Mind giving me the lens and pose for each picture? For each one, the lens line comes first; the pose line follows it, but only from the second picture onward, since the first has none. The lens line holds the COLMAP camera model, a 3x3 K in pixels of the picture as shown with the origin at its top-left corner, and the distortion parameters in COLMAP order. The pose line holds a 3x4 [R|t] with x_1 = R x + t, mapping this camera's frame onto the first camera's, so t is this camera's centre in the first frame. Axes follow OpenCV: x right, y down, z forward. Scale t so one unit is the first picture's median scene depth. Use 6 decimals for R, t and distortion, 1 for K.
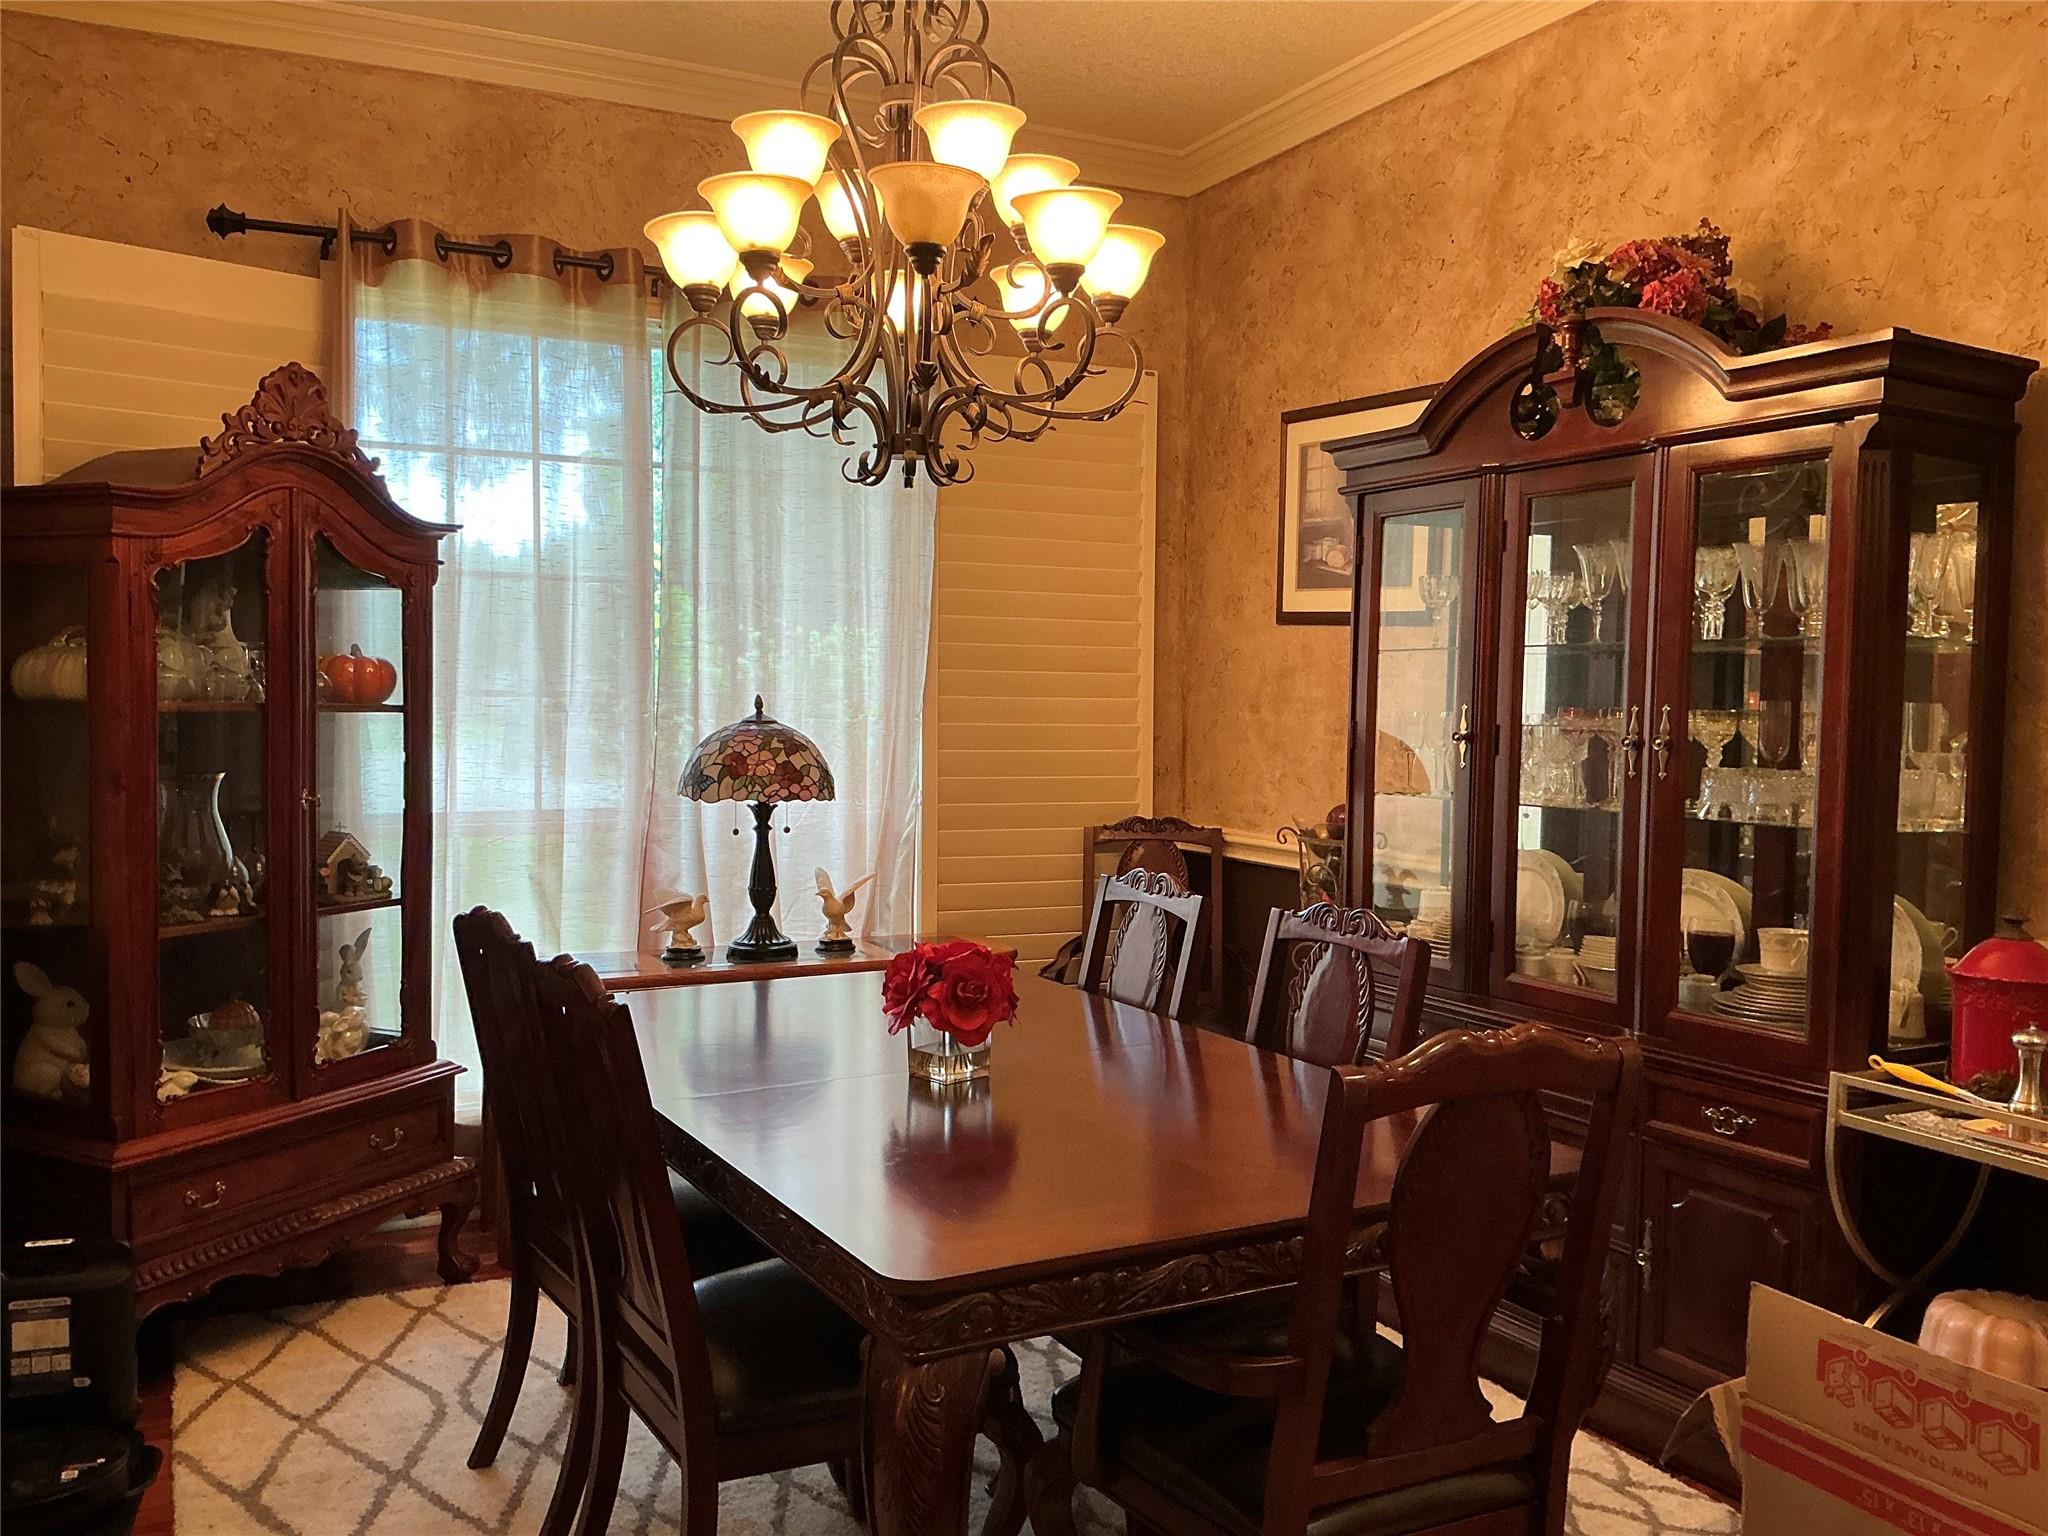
lens RADIAL K [[1685.5, 0, 1024.0], [0, 1685.5, 768.0], [0, 0, 1]] dist [-0.000095, -0.063250]
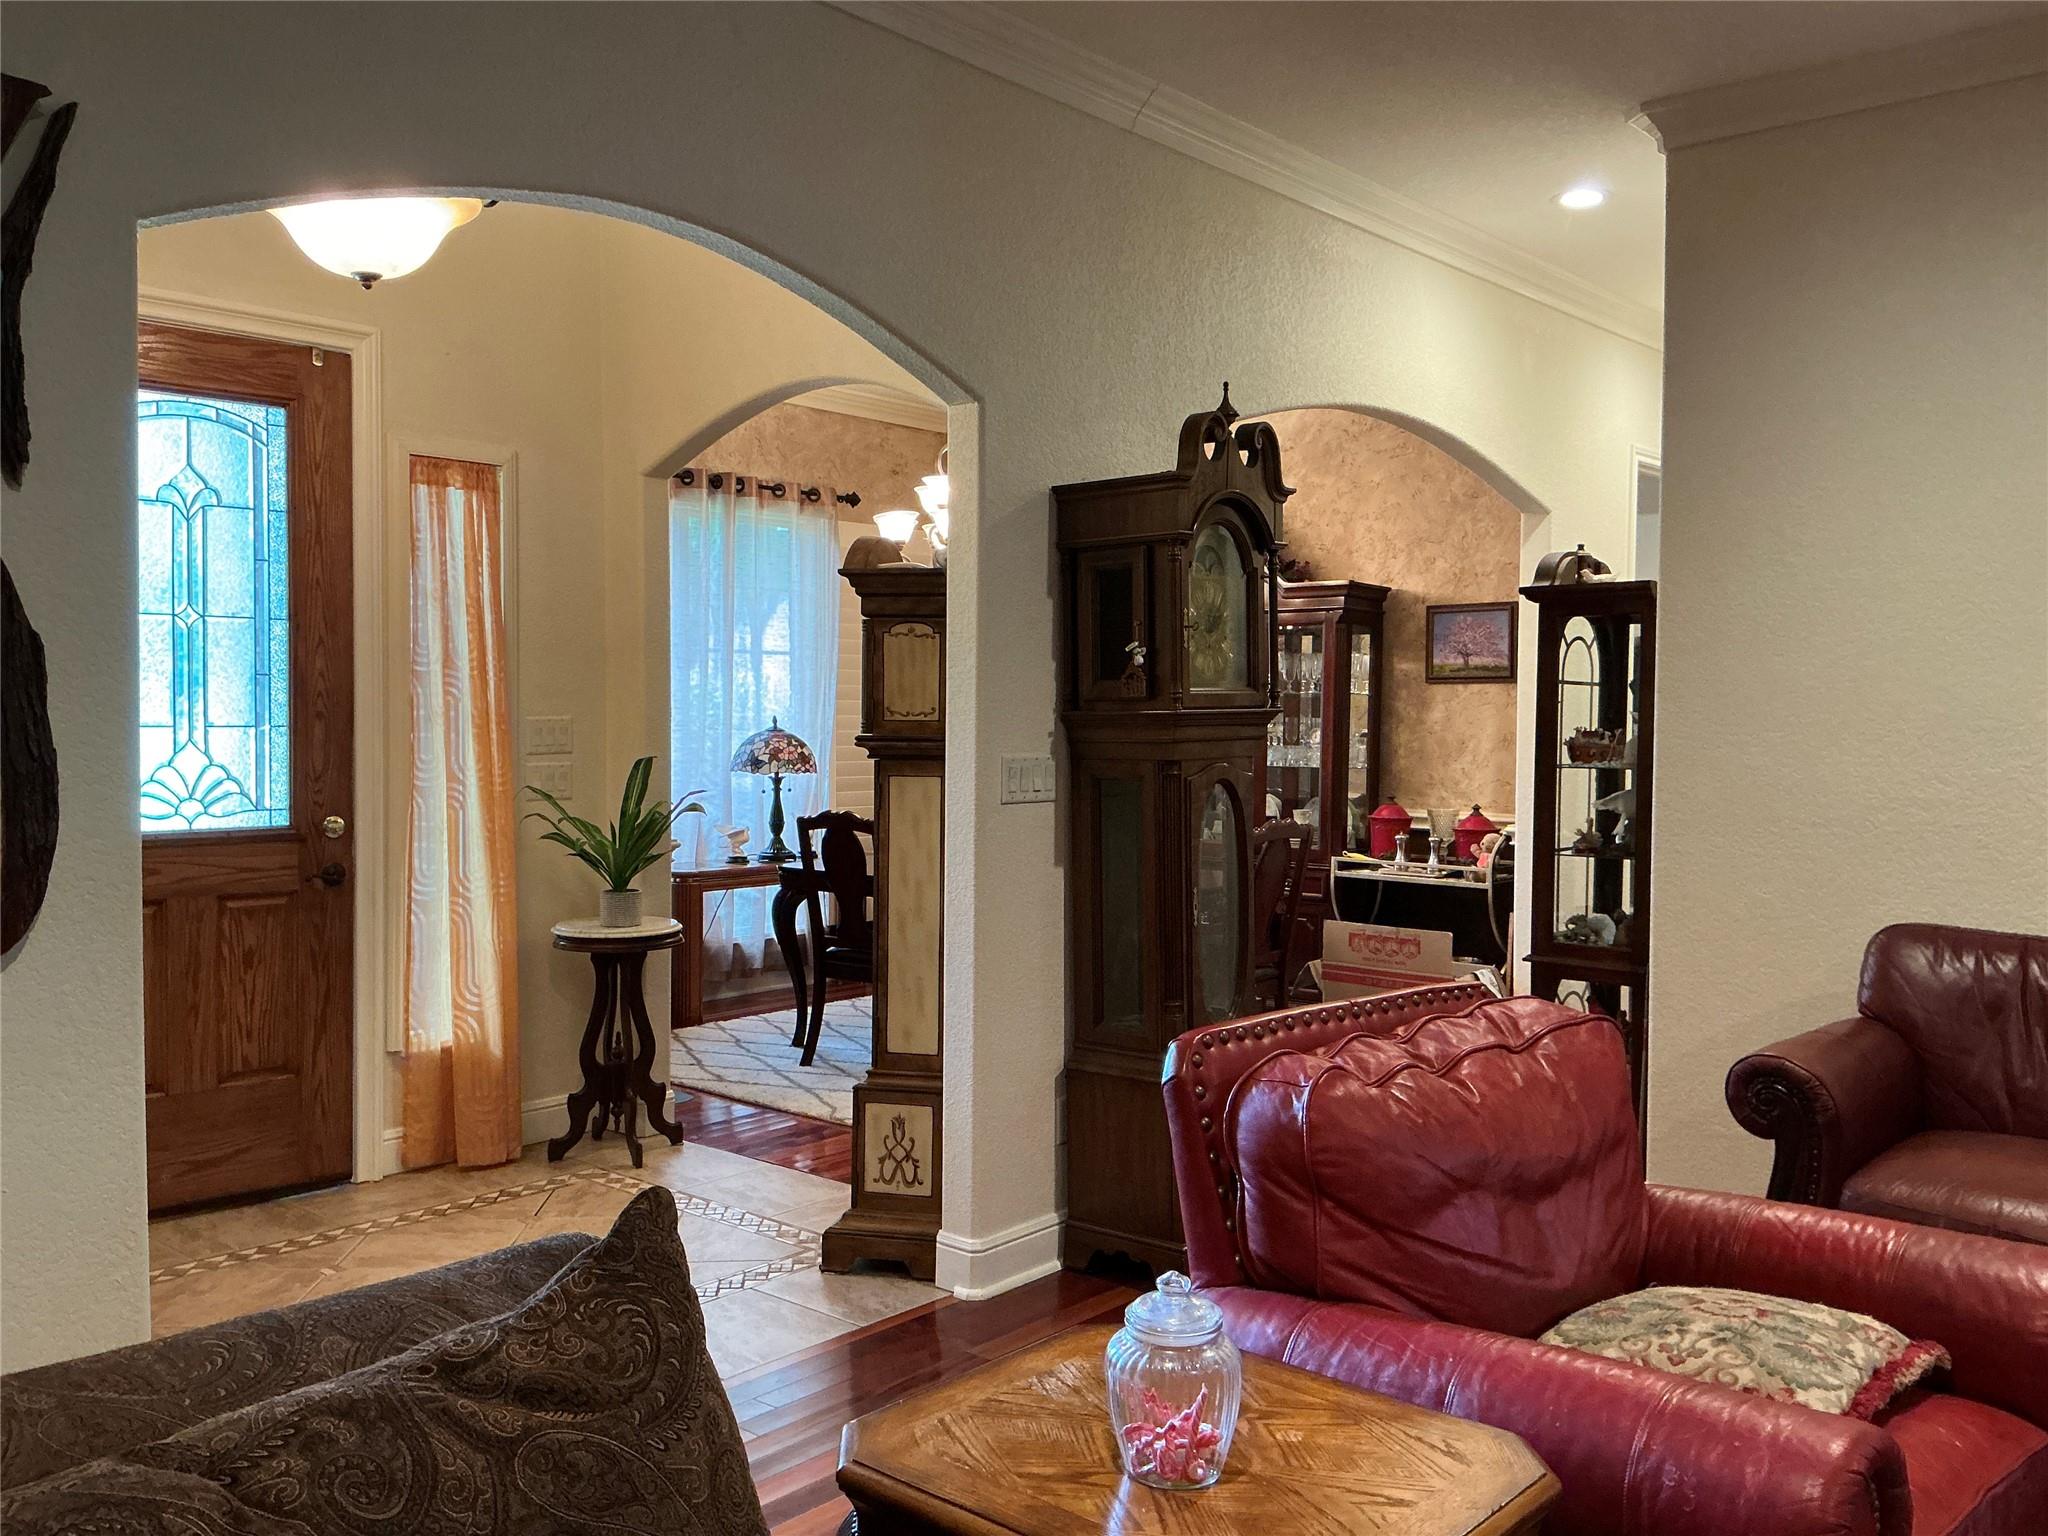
lens RADIAL K [[1685.5, 0, 1024.0], [0, 1685.5, 768.0], [0, 0, 1]] dist [-0.000095, -0.063250]
pose [[0.917753, -0.018321, 0.396728, -0.935262], [0.020474, 0.999790, -0.001194, 0.030150], [-0.396623, 0.009218, 0.917935, -1.150949]]
